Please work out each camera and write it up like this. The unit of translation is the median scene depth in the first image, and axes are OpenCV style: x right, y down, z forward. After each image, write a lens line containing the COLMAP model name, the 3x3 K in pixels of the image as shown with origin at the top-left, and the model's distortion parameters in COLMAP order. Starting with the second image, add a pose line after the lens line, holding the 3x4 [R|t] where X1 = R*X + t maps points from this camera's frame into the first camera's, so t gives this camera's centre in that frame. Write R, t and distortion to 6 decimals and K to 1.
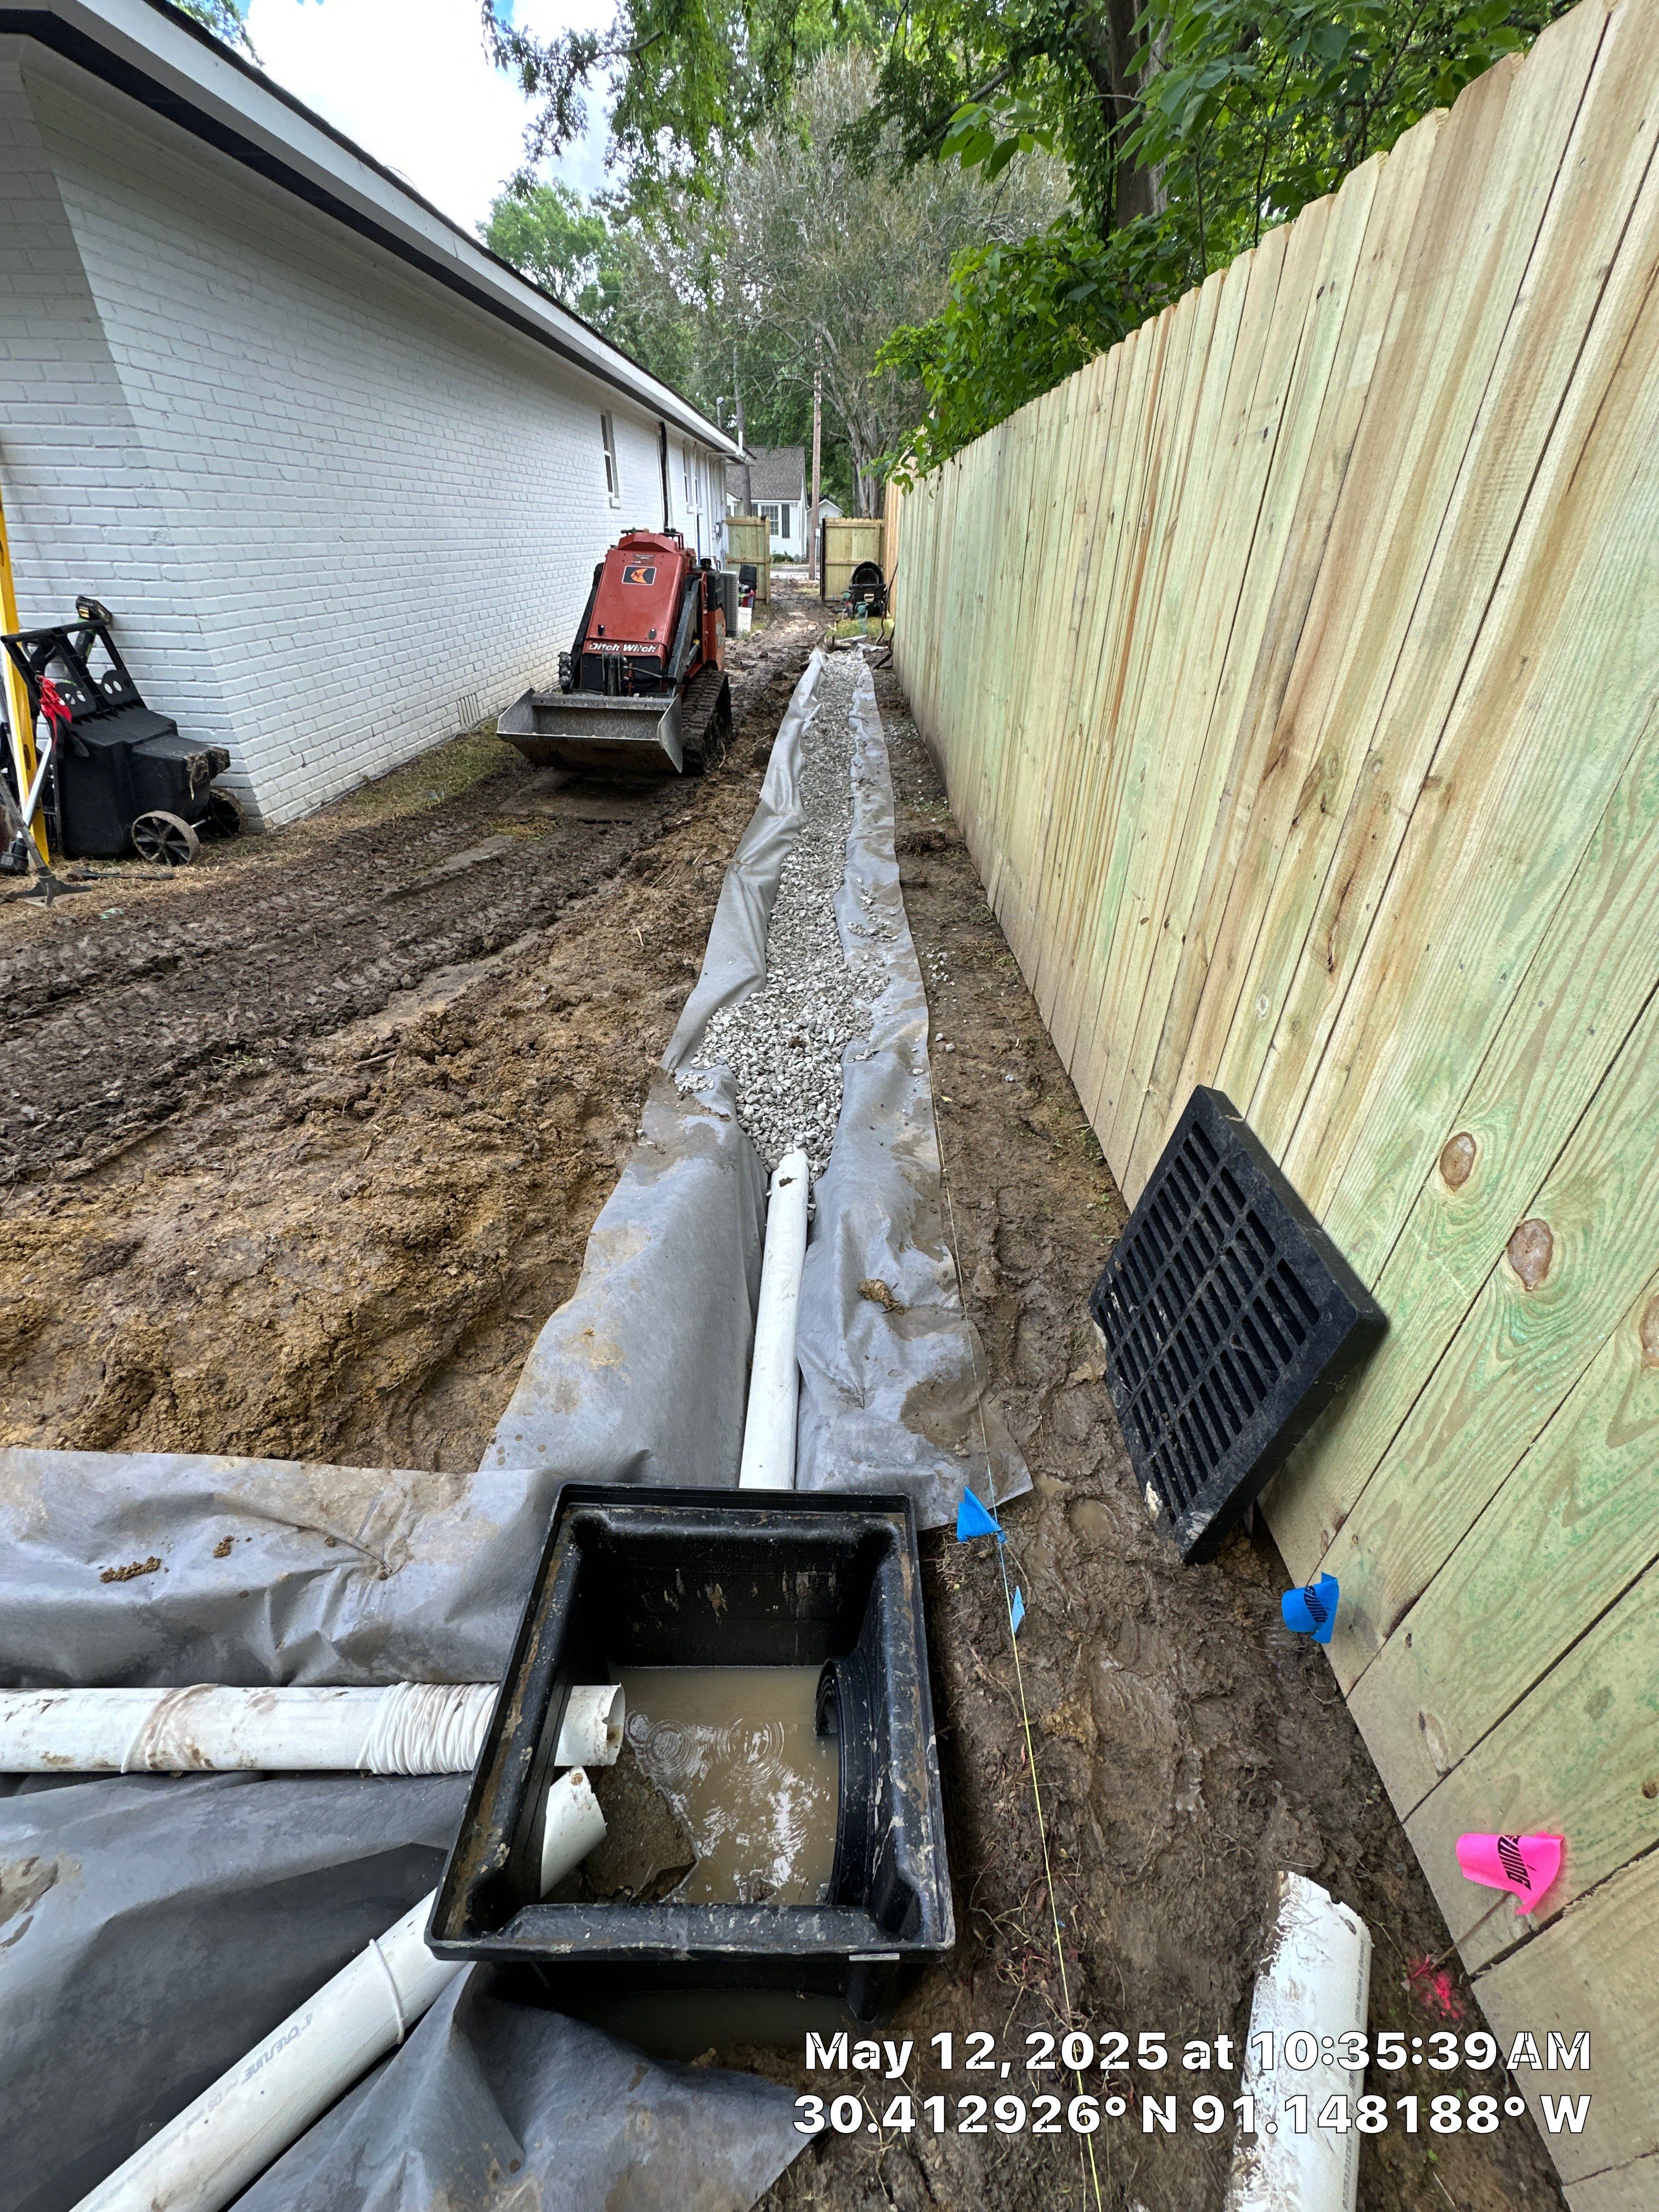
lens RADIAL K [[873.2, 0, 818.7], [0, 873.2, 1095.4], [0, 0, 1]] dist [0.010542, 0.000074]
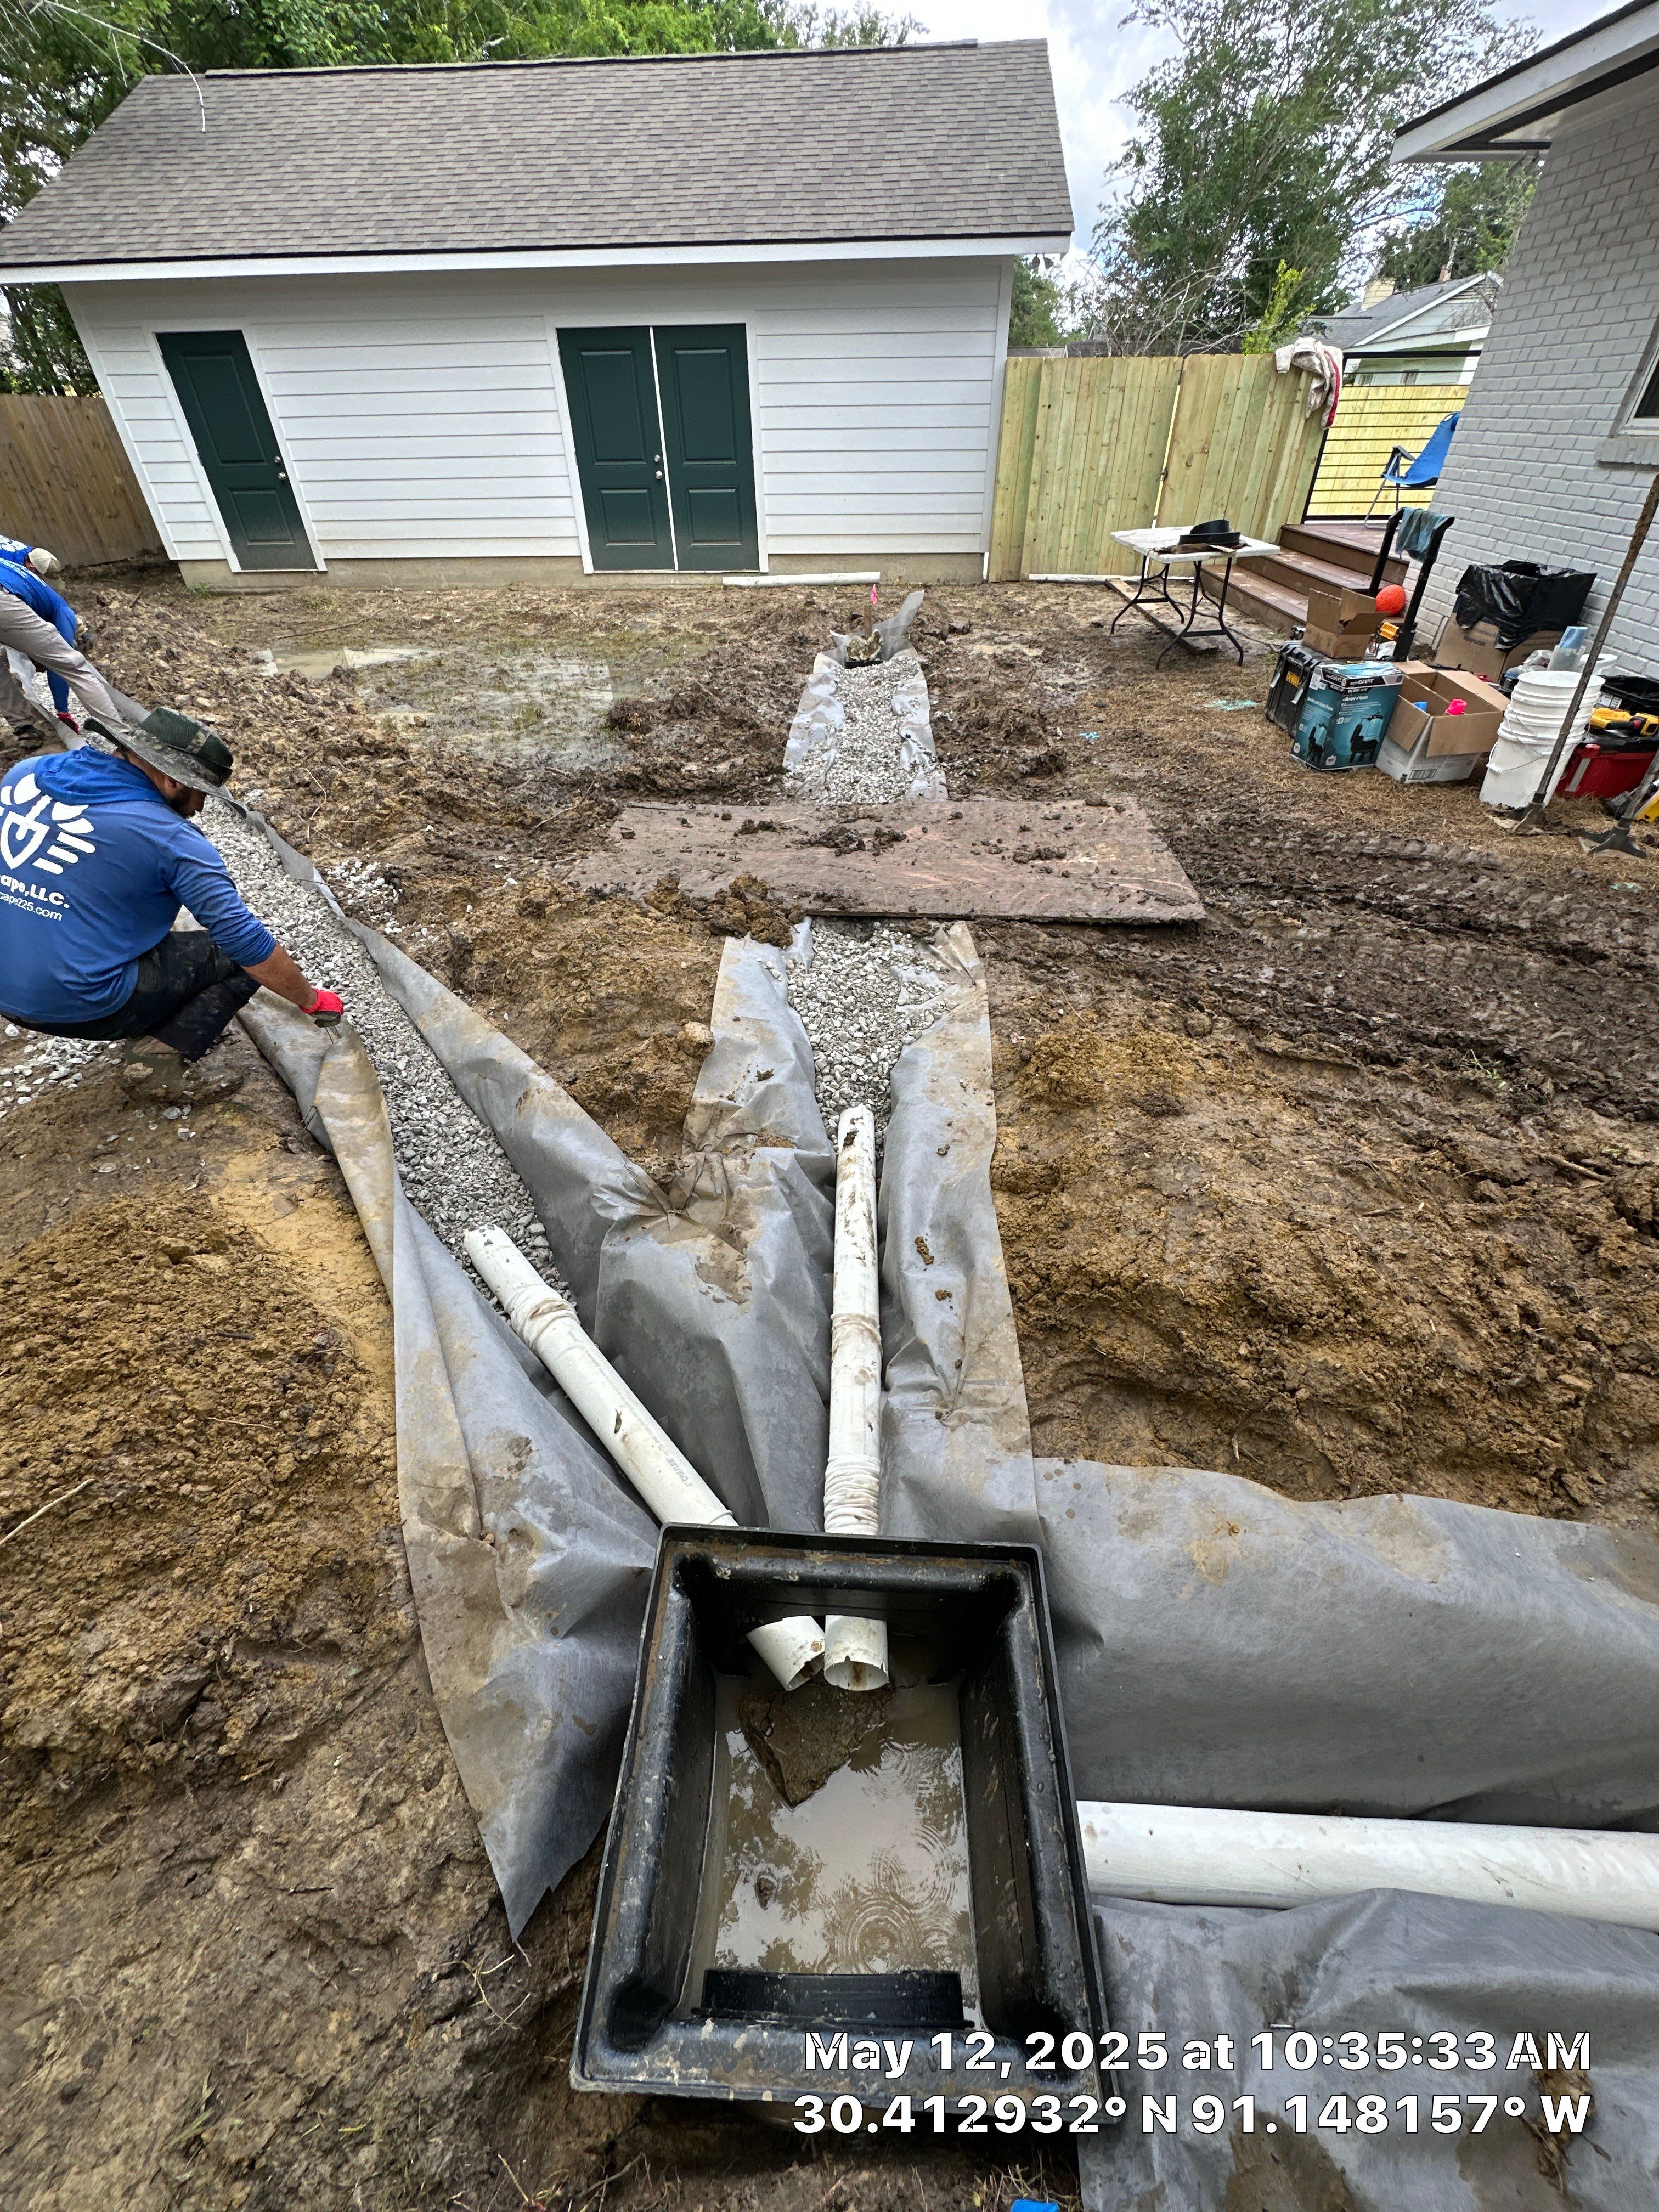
lens RADIAL K [[870.1, 0, 829.5], [0, 870.1, 1106.0], [0, 0, 1]] dist [0.009257, -0.010916]
pose [[-0.017753, 0.614958, -0.788360, 0.122566], [-0.537607, 0.658933, 0.526105, -0.187329], [0.843008, 0.433168, 0.318908, 0.246297]]
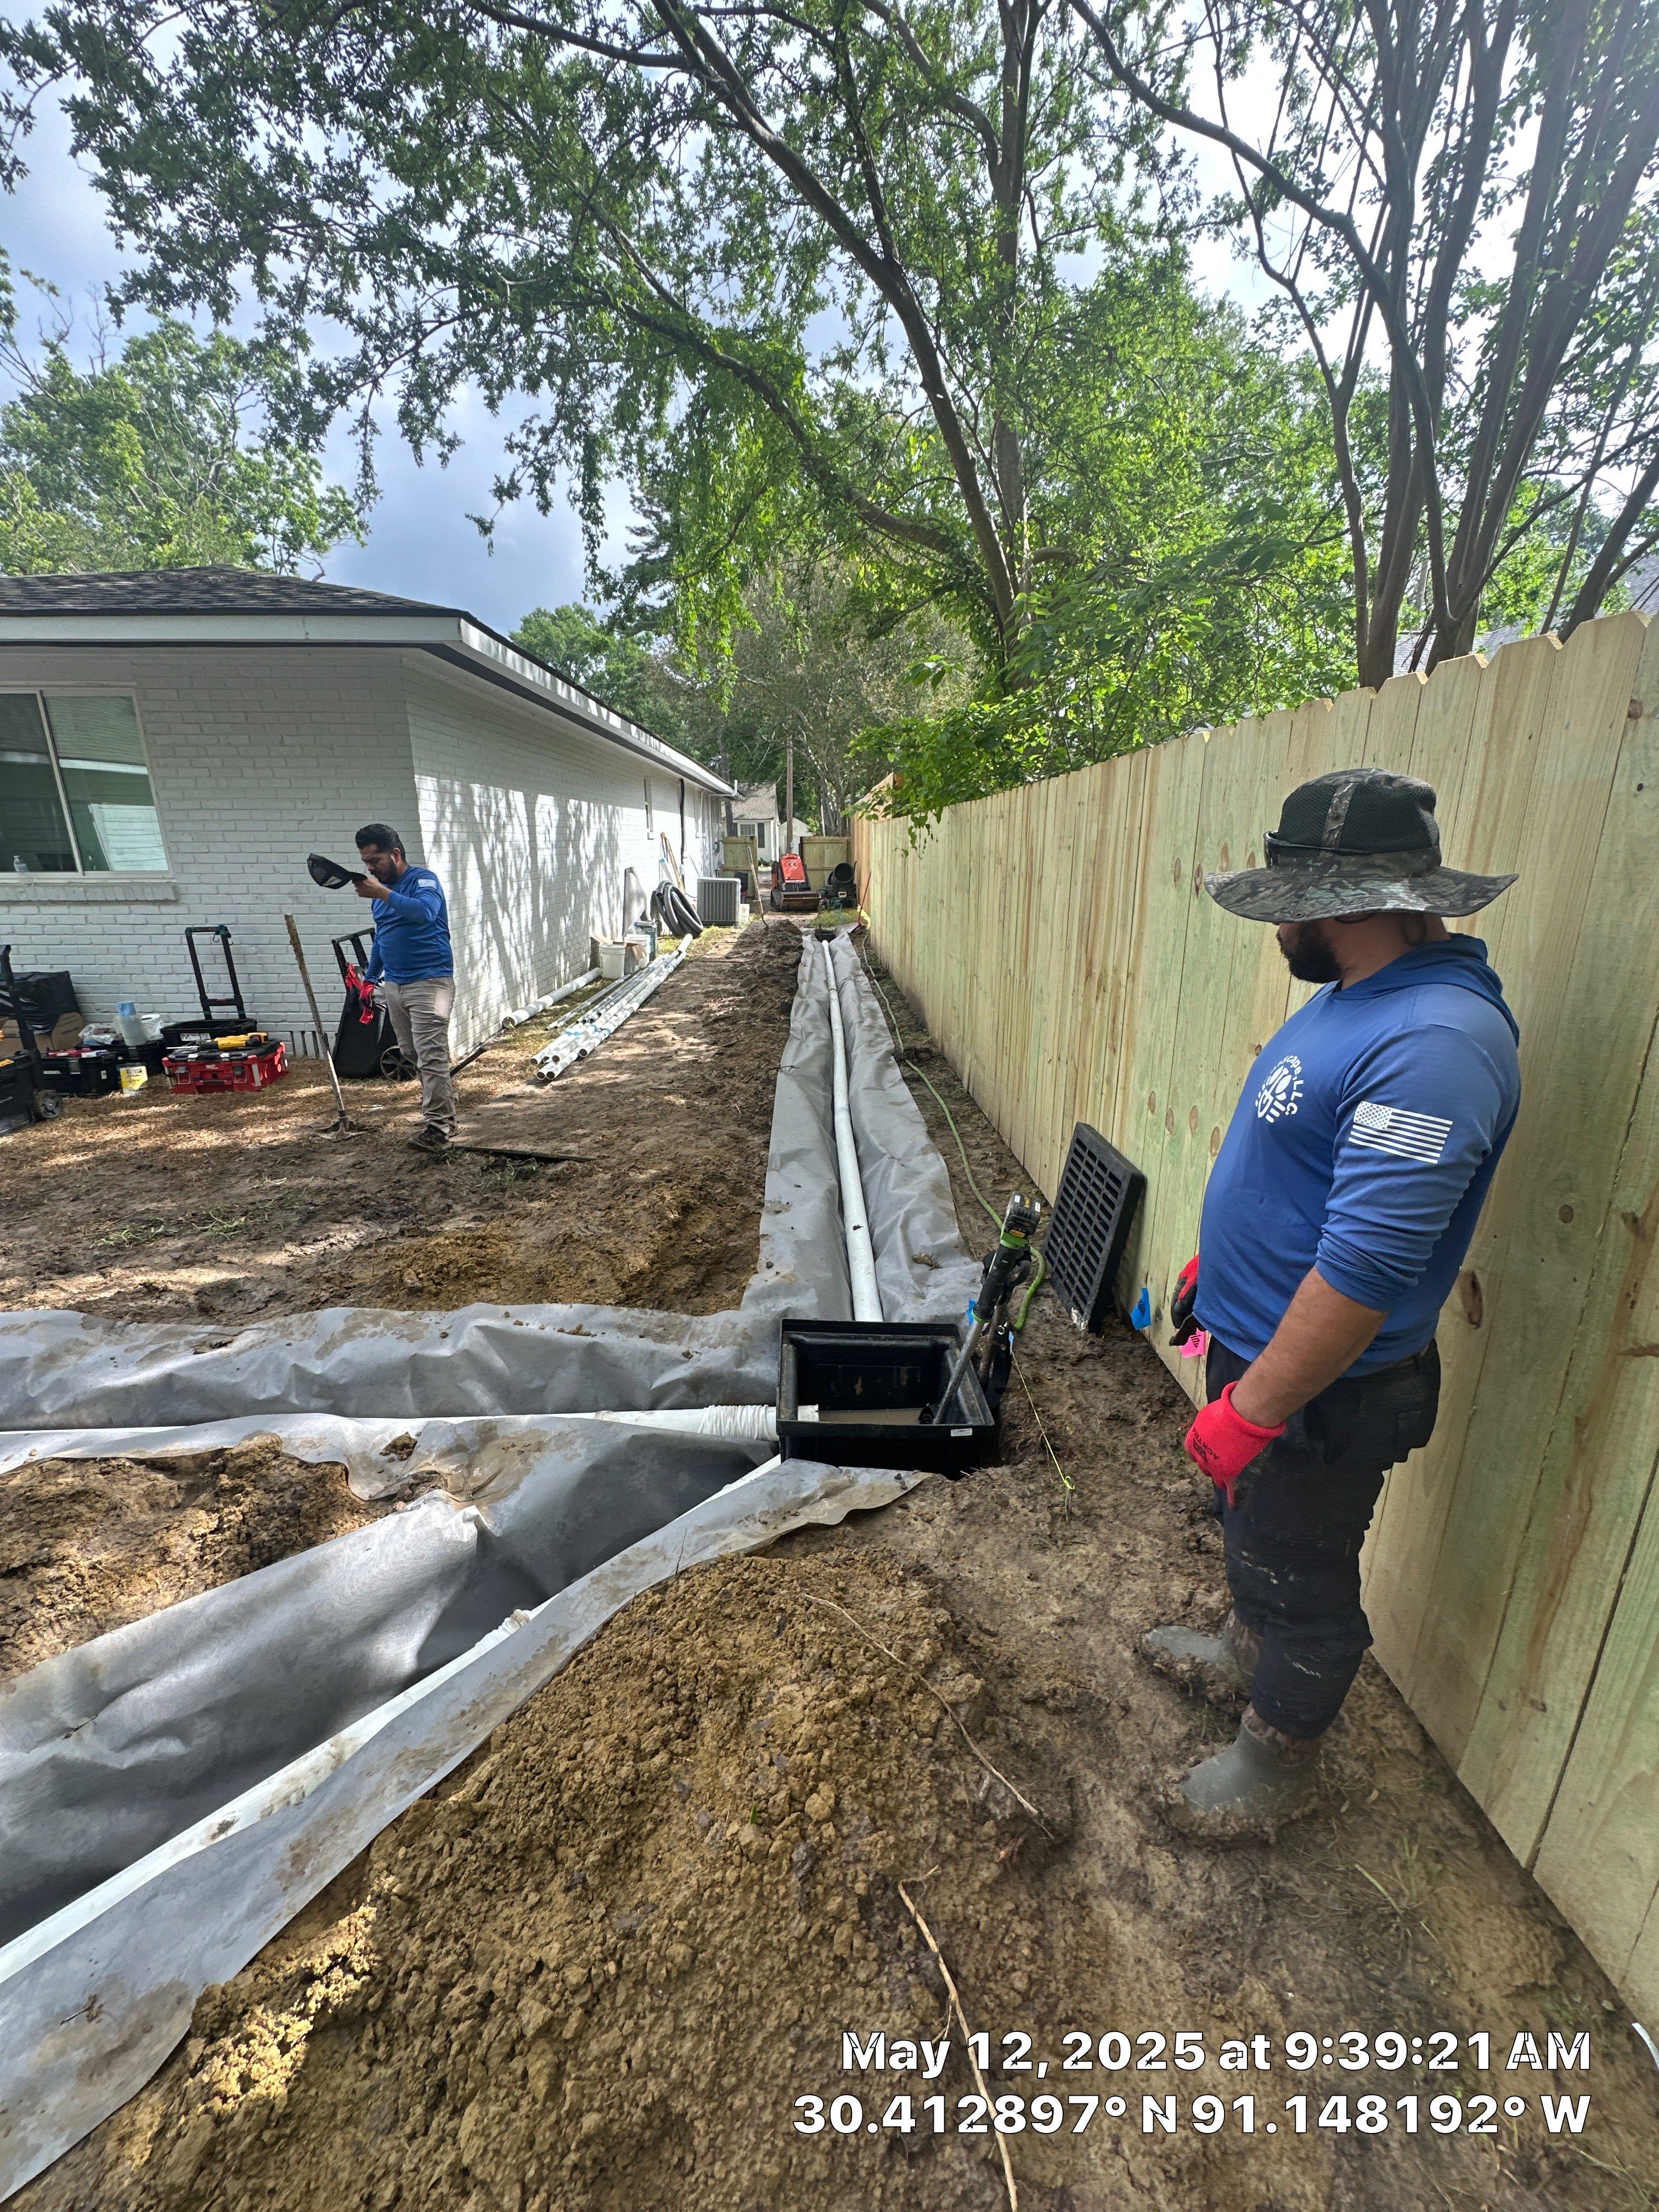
lens RADIAL K [[900.7, 0, 829.5], [0, 900.7, 1106.0], [0, 0, 1]] dist [-0.000028, 0.000073]
pose [[0.998401, -0.027769, 0.049229, -0.212396], [0.040323, 0.960282, -0.276103, 0.434835], [-0.039606, 0.277647, 0.959866, -0.865785]]
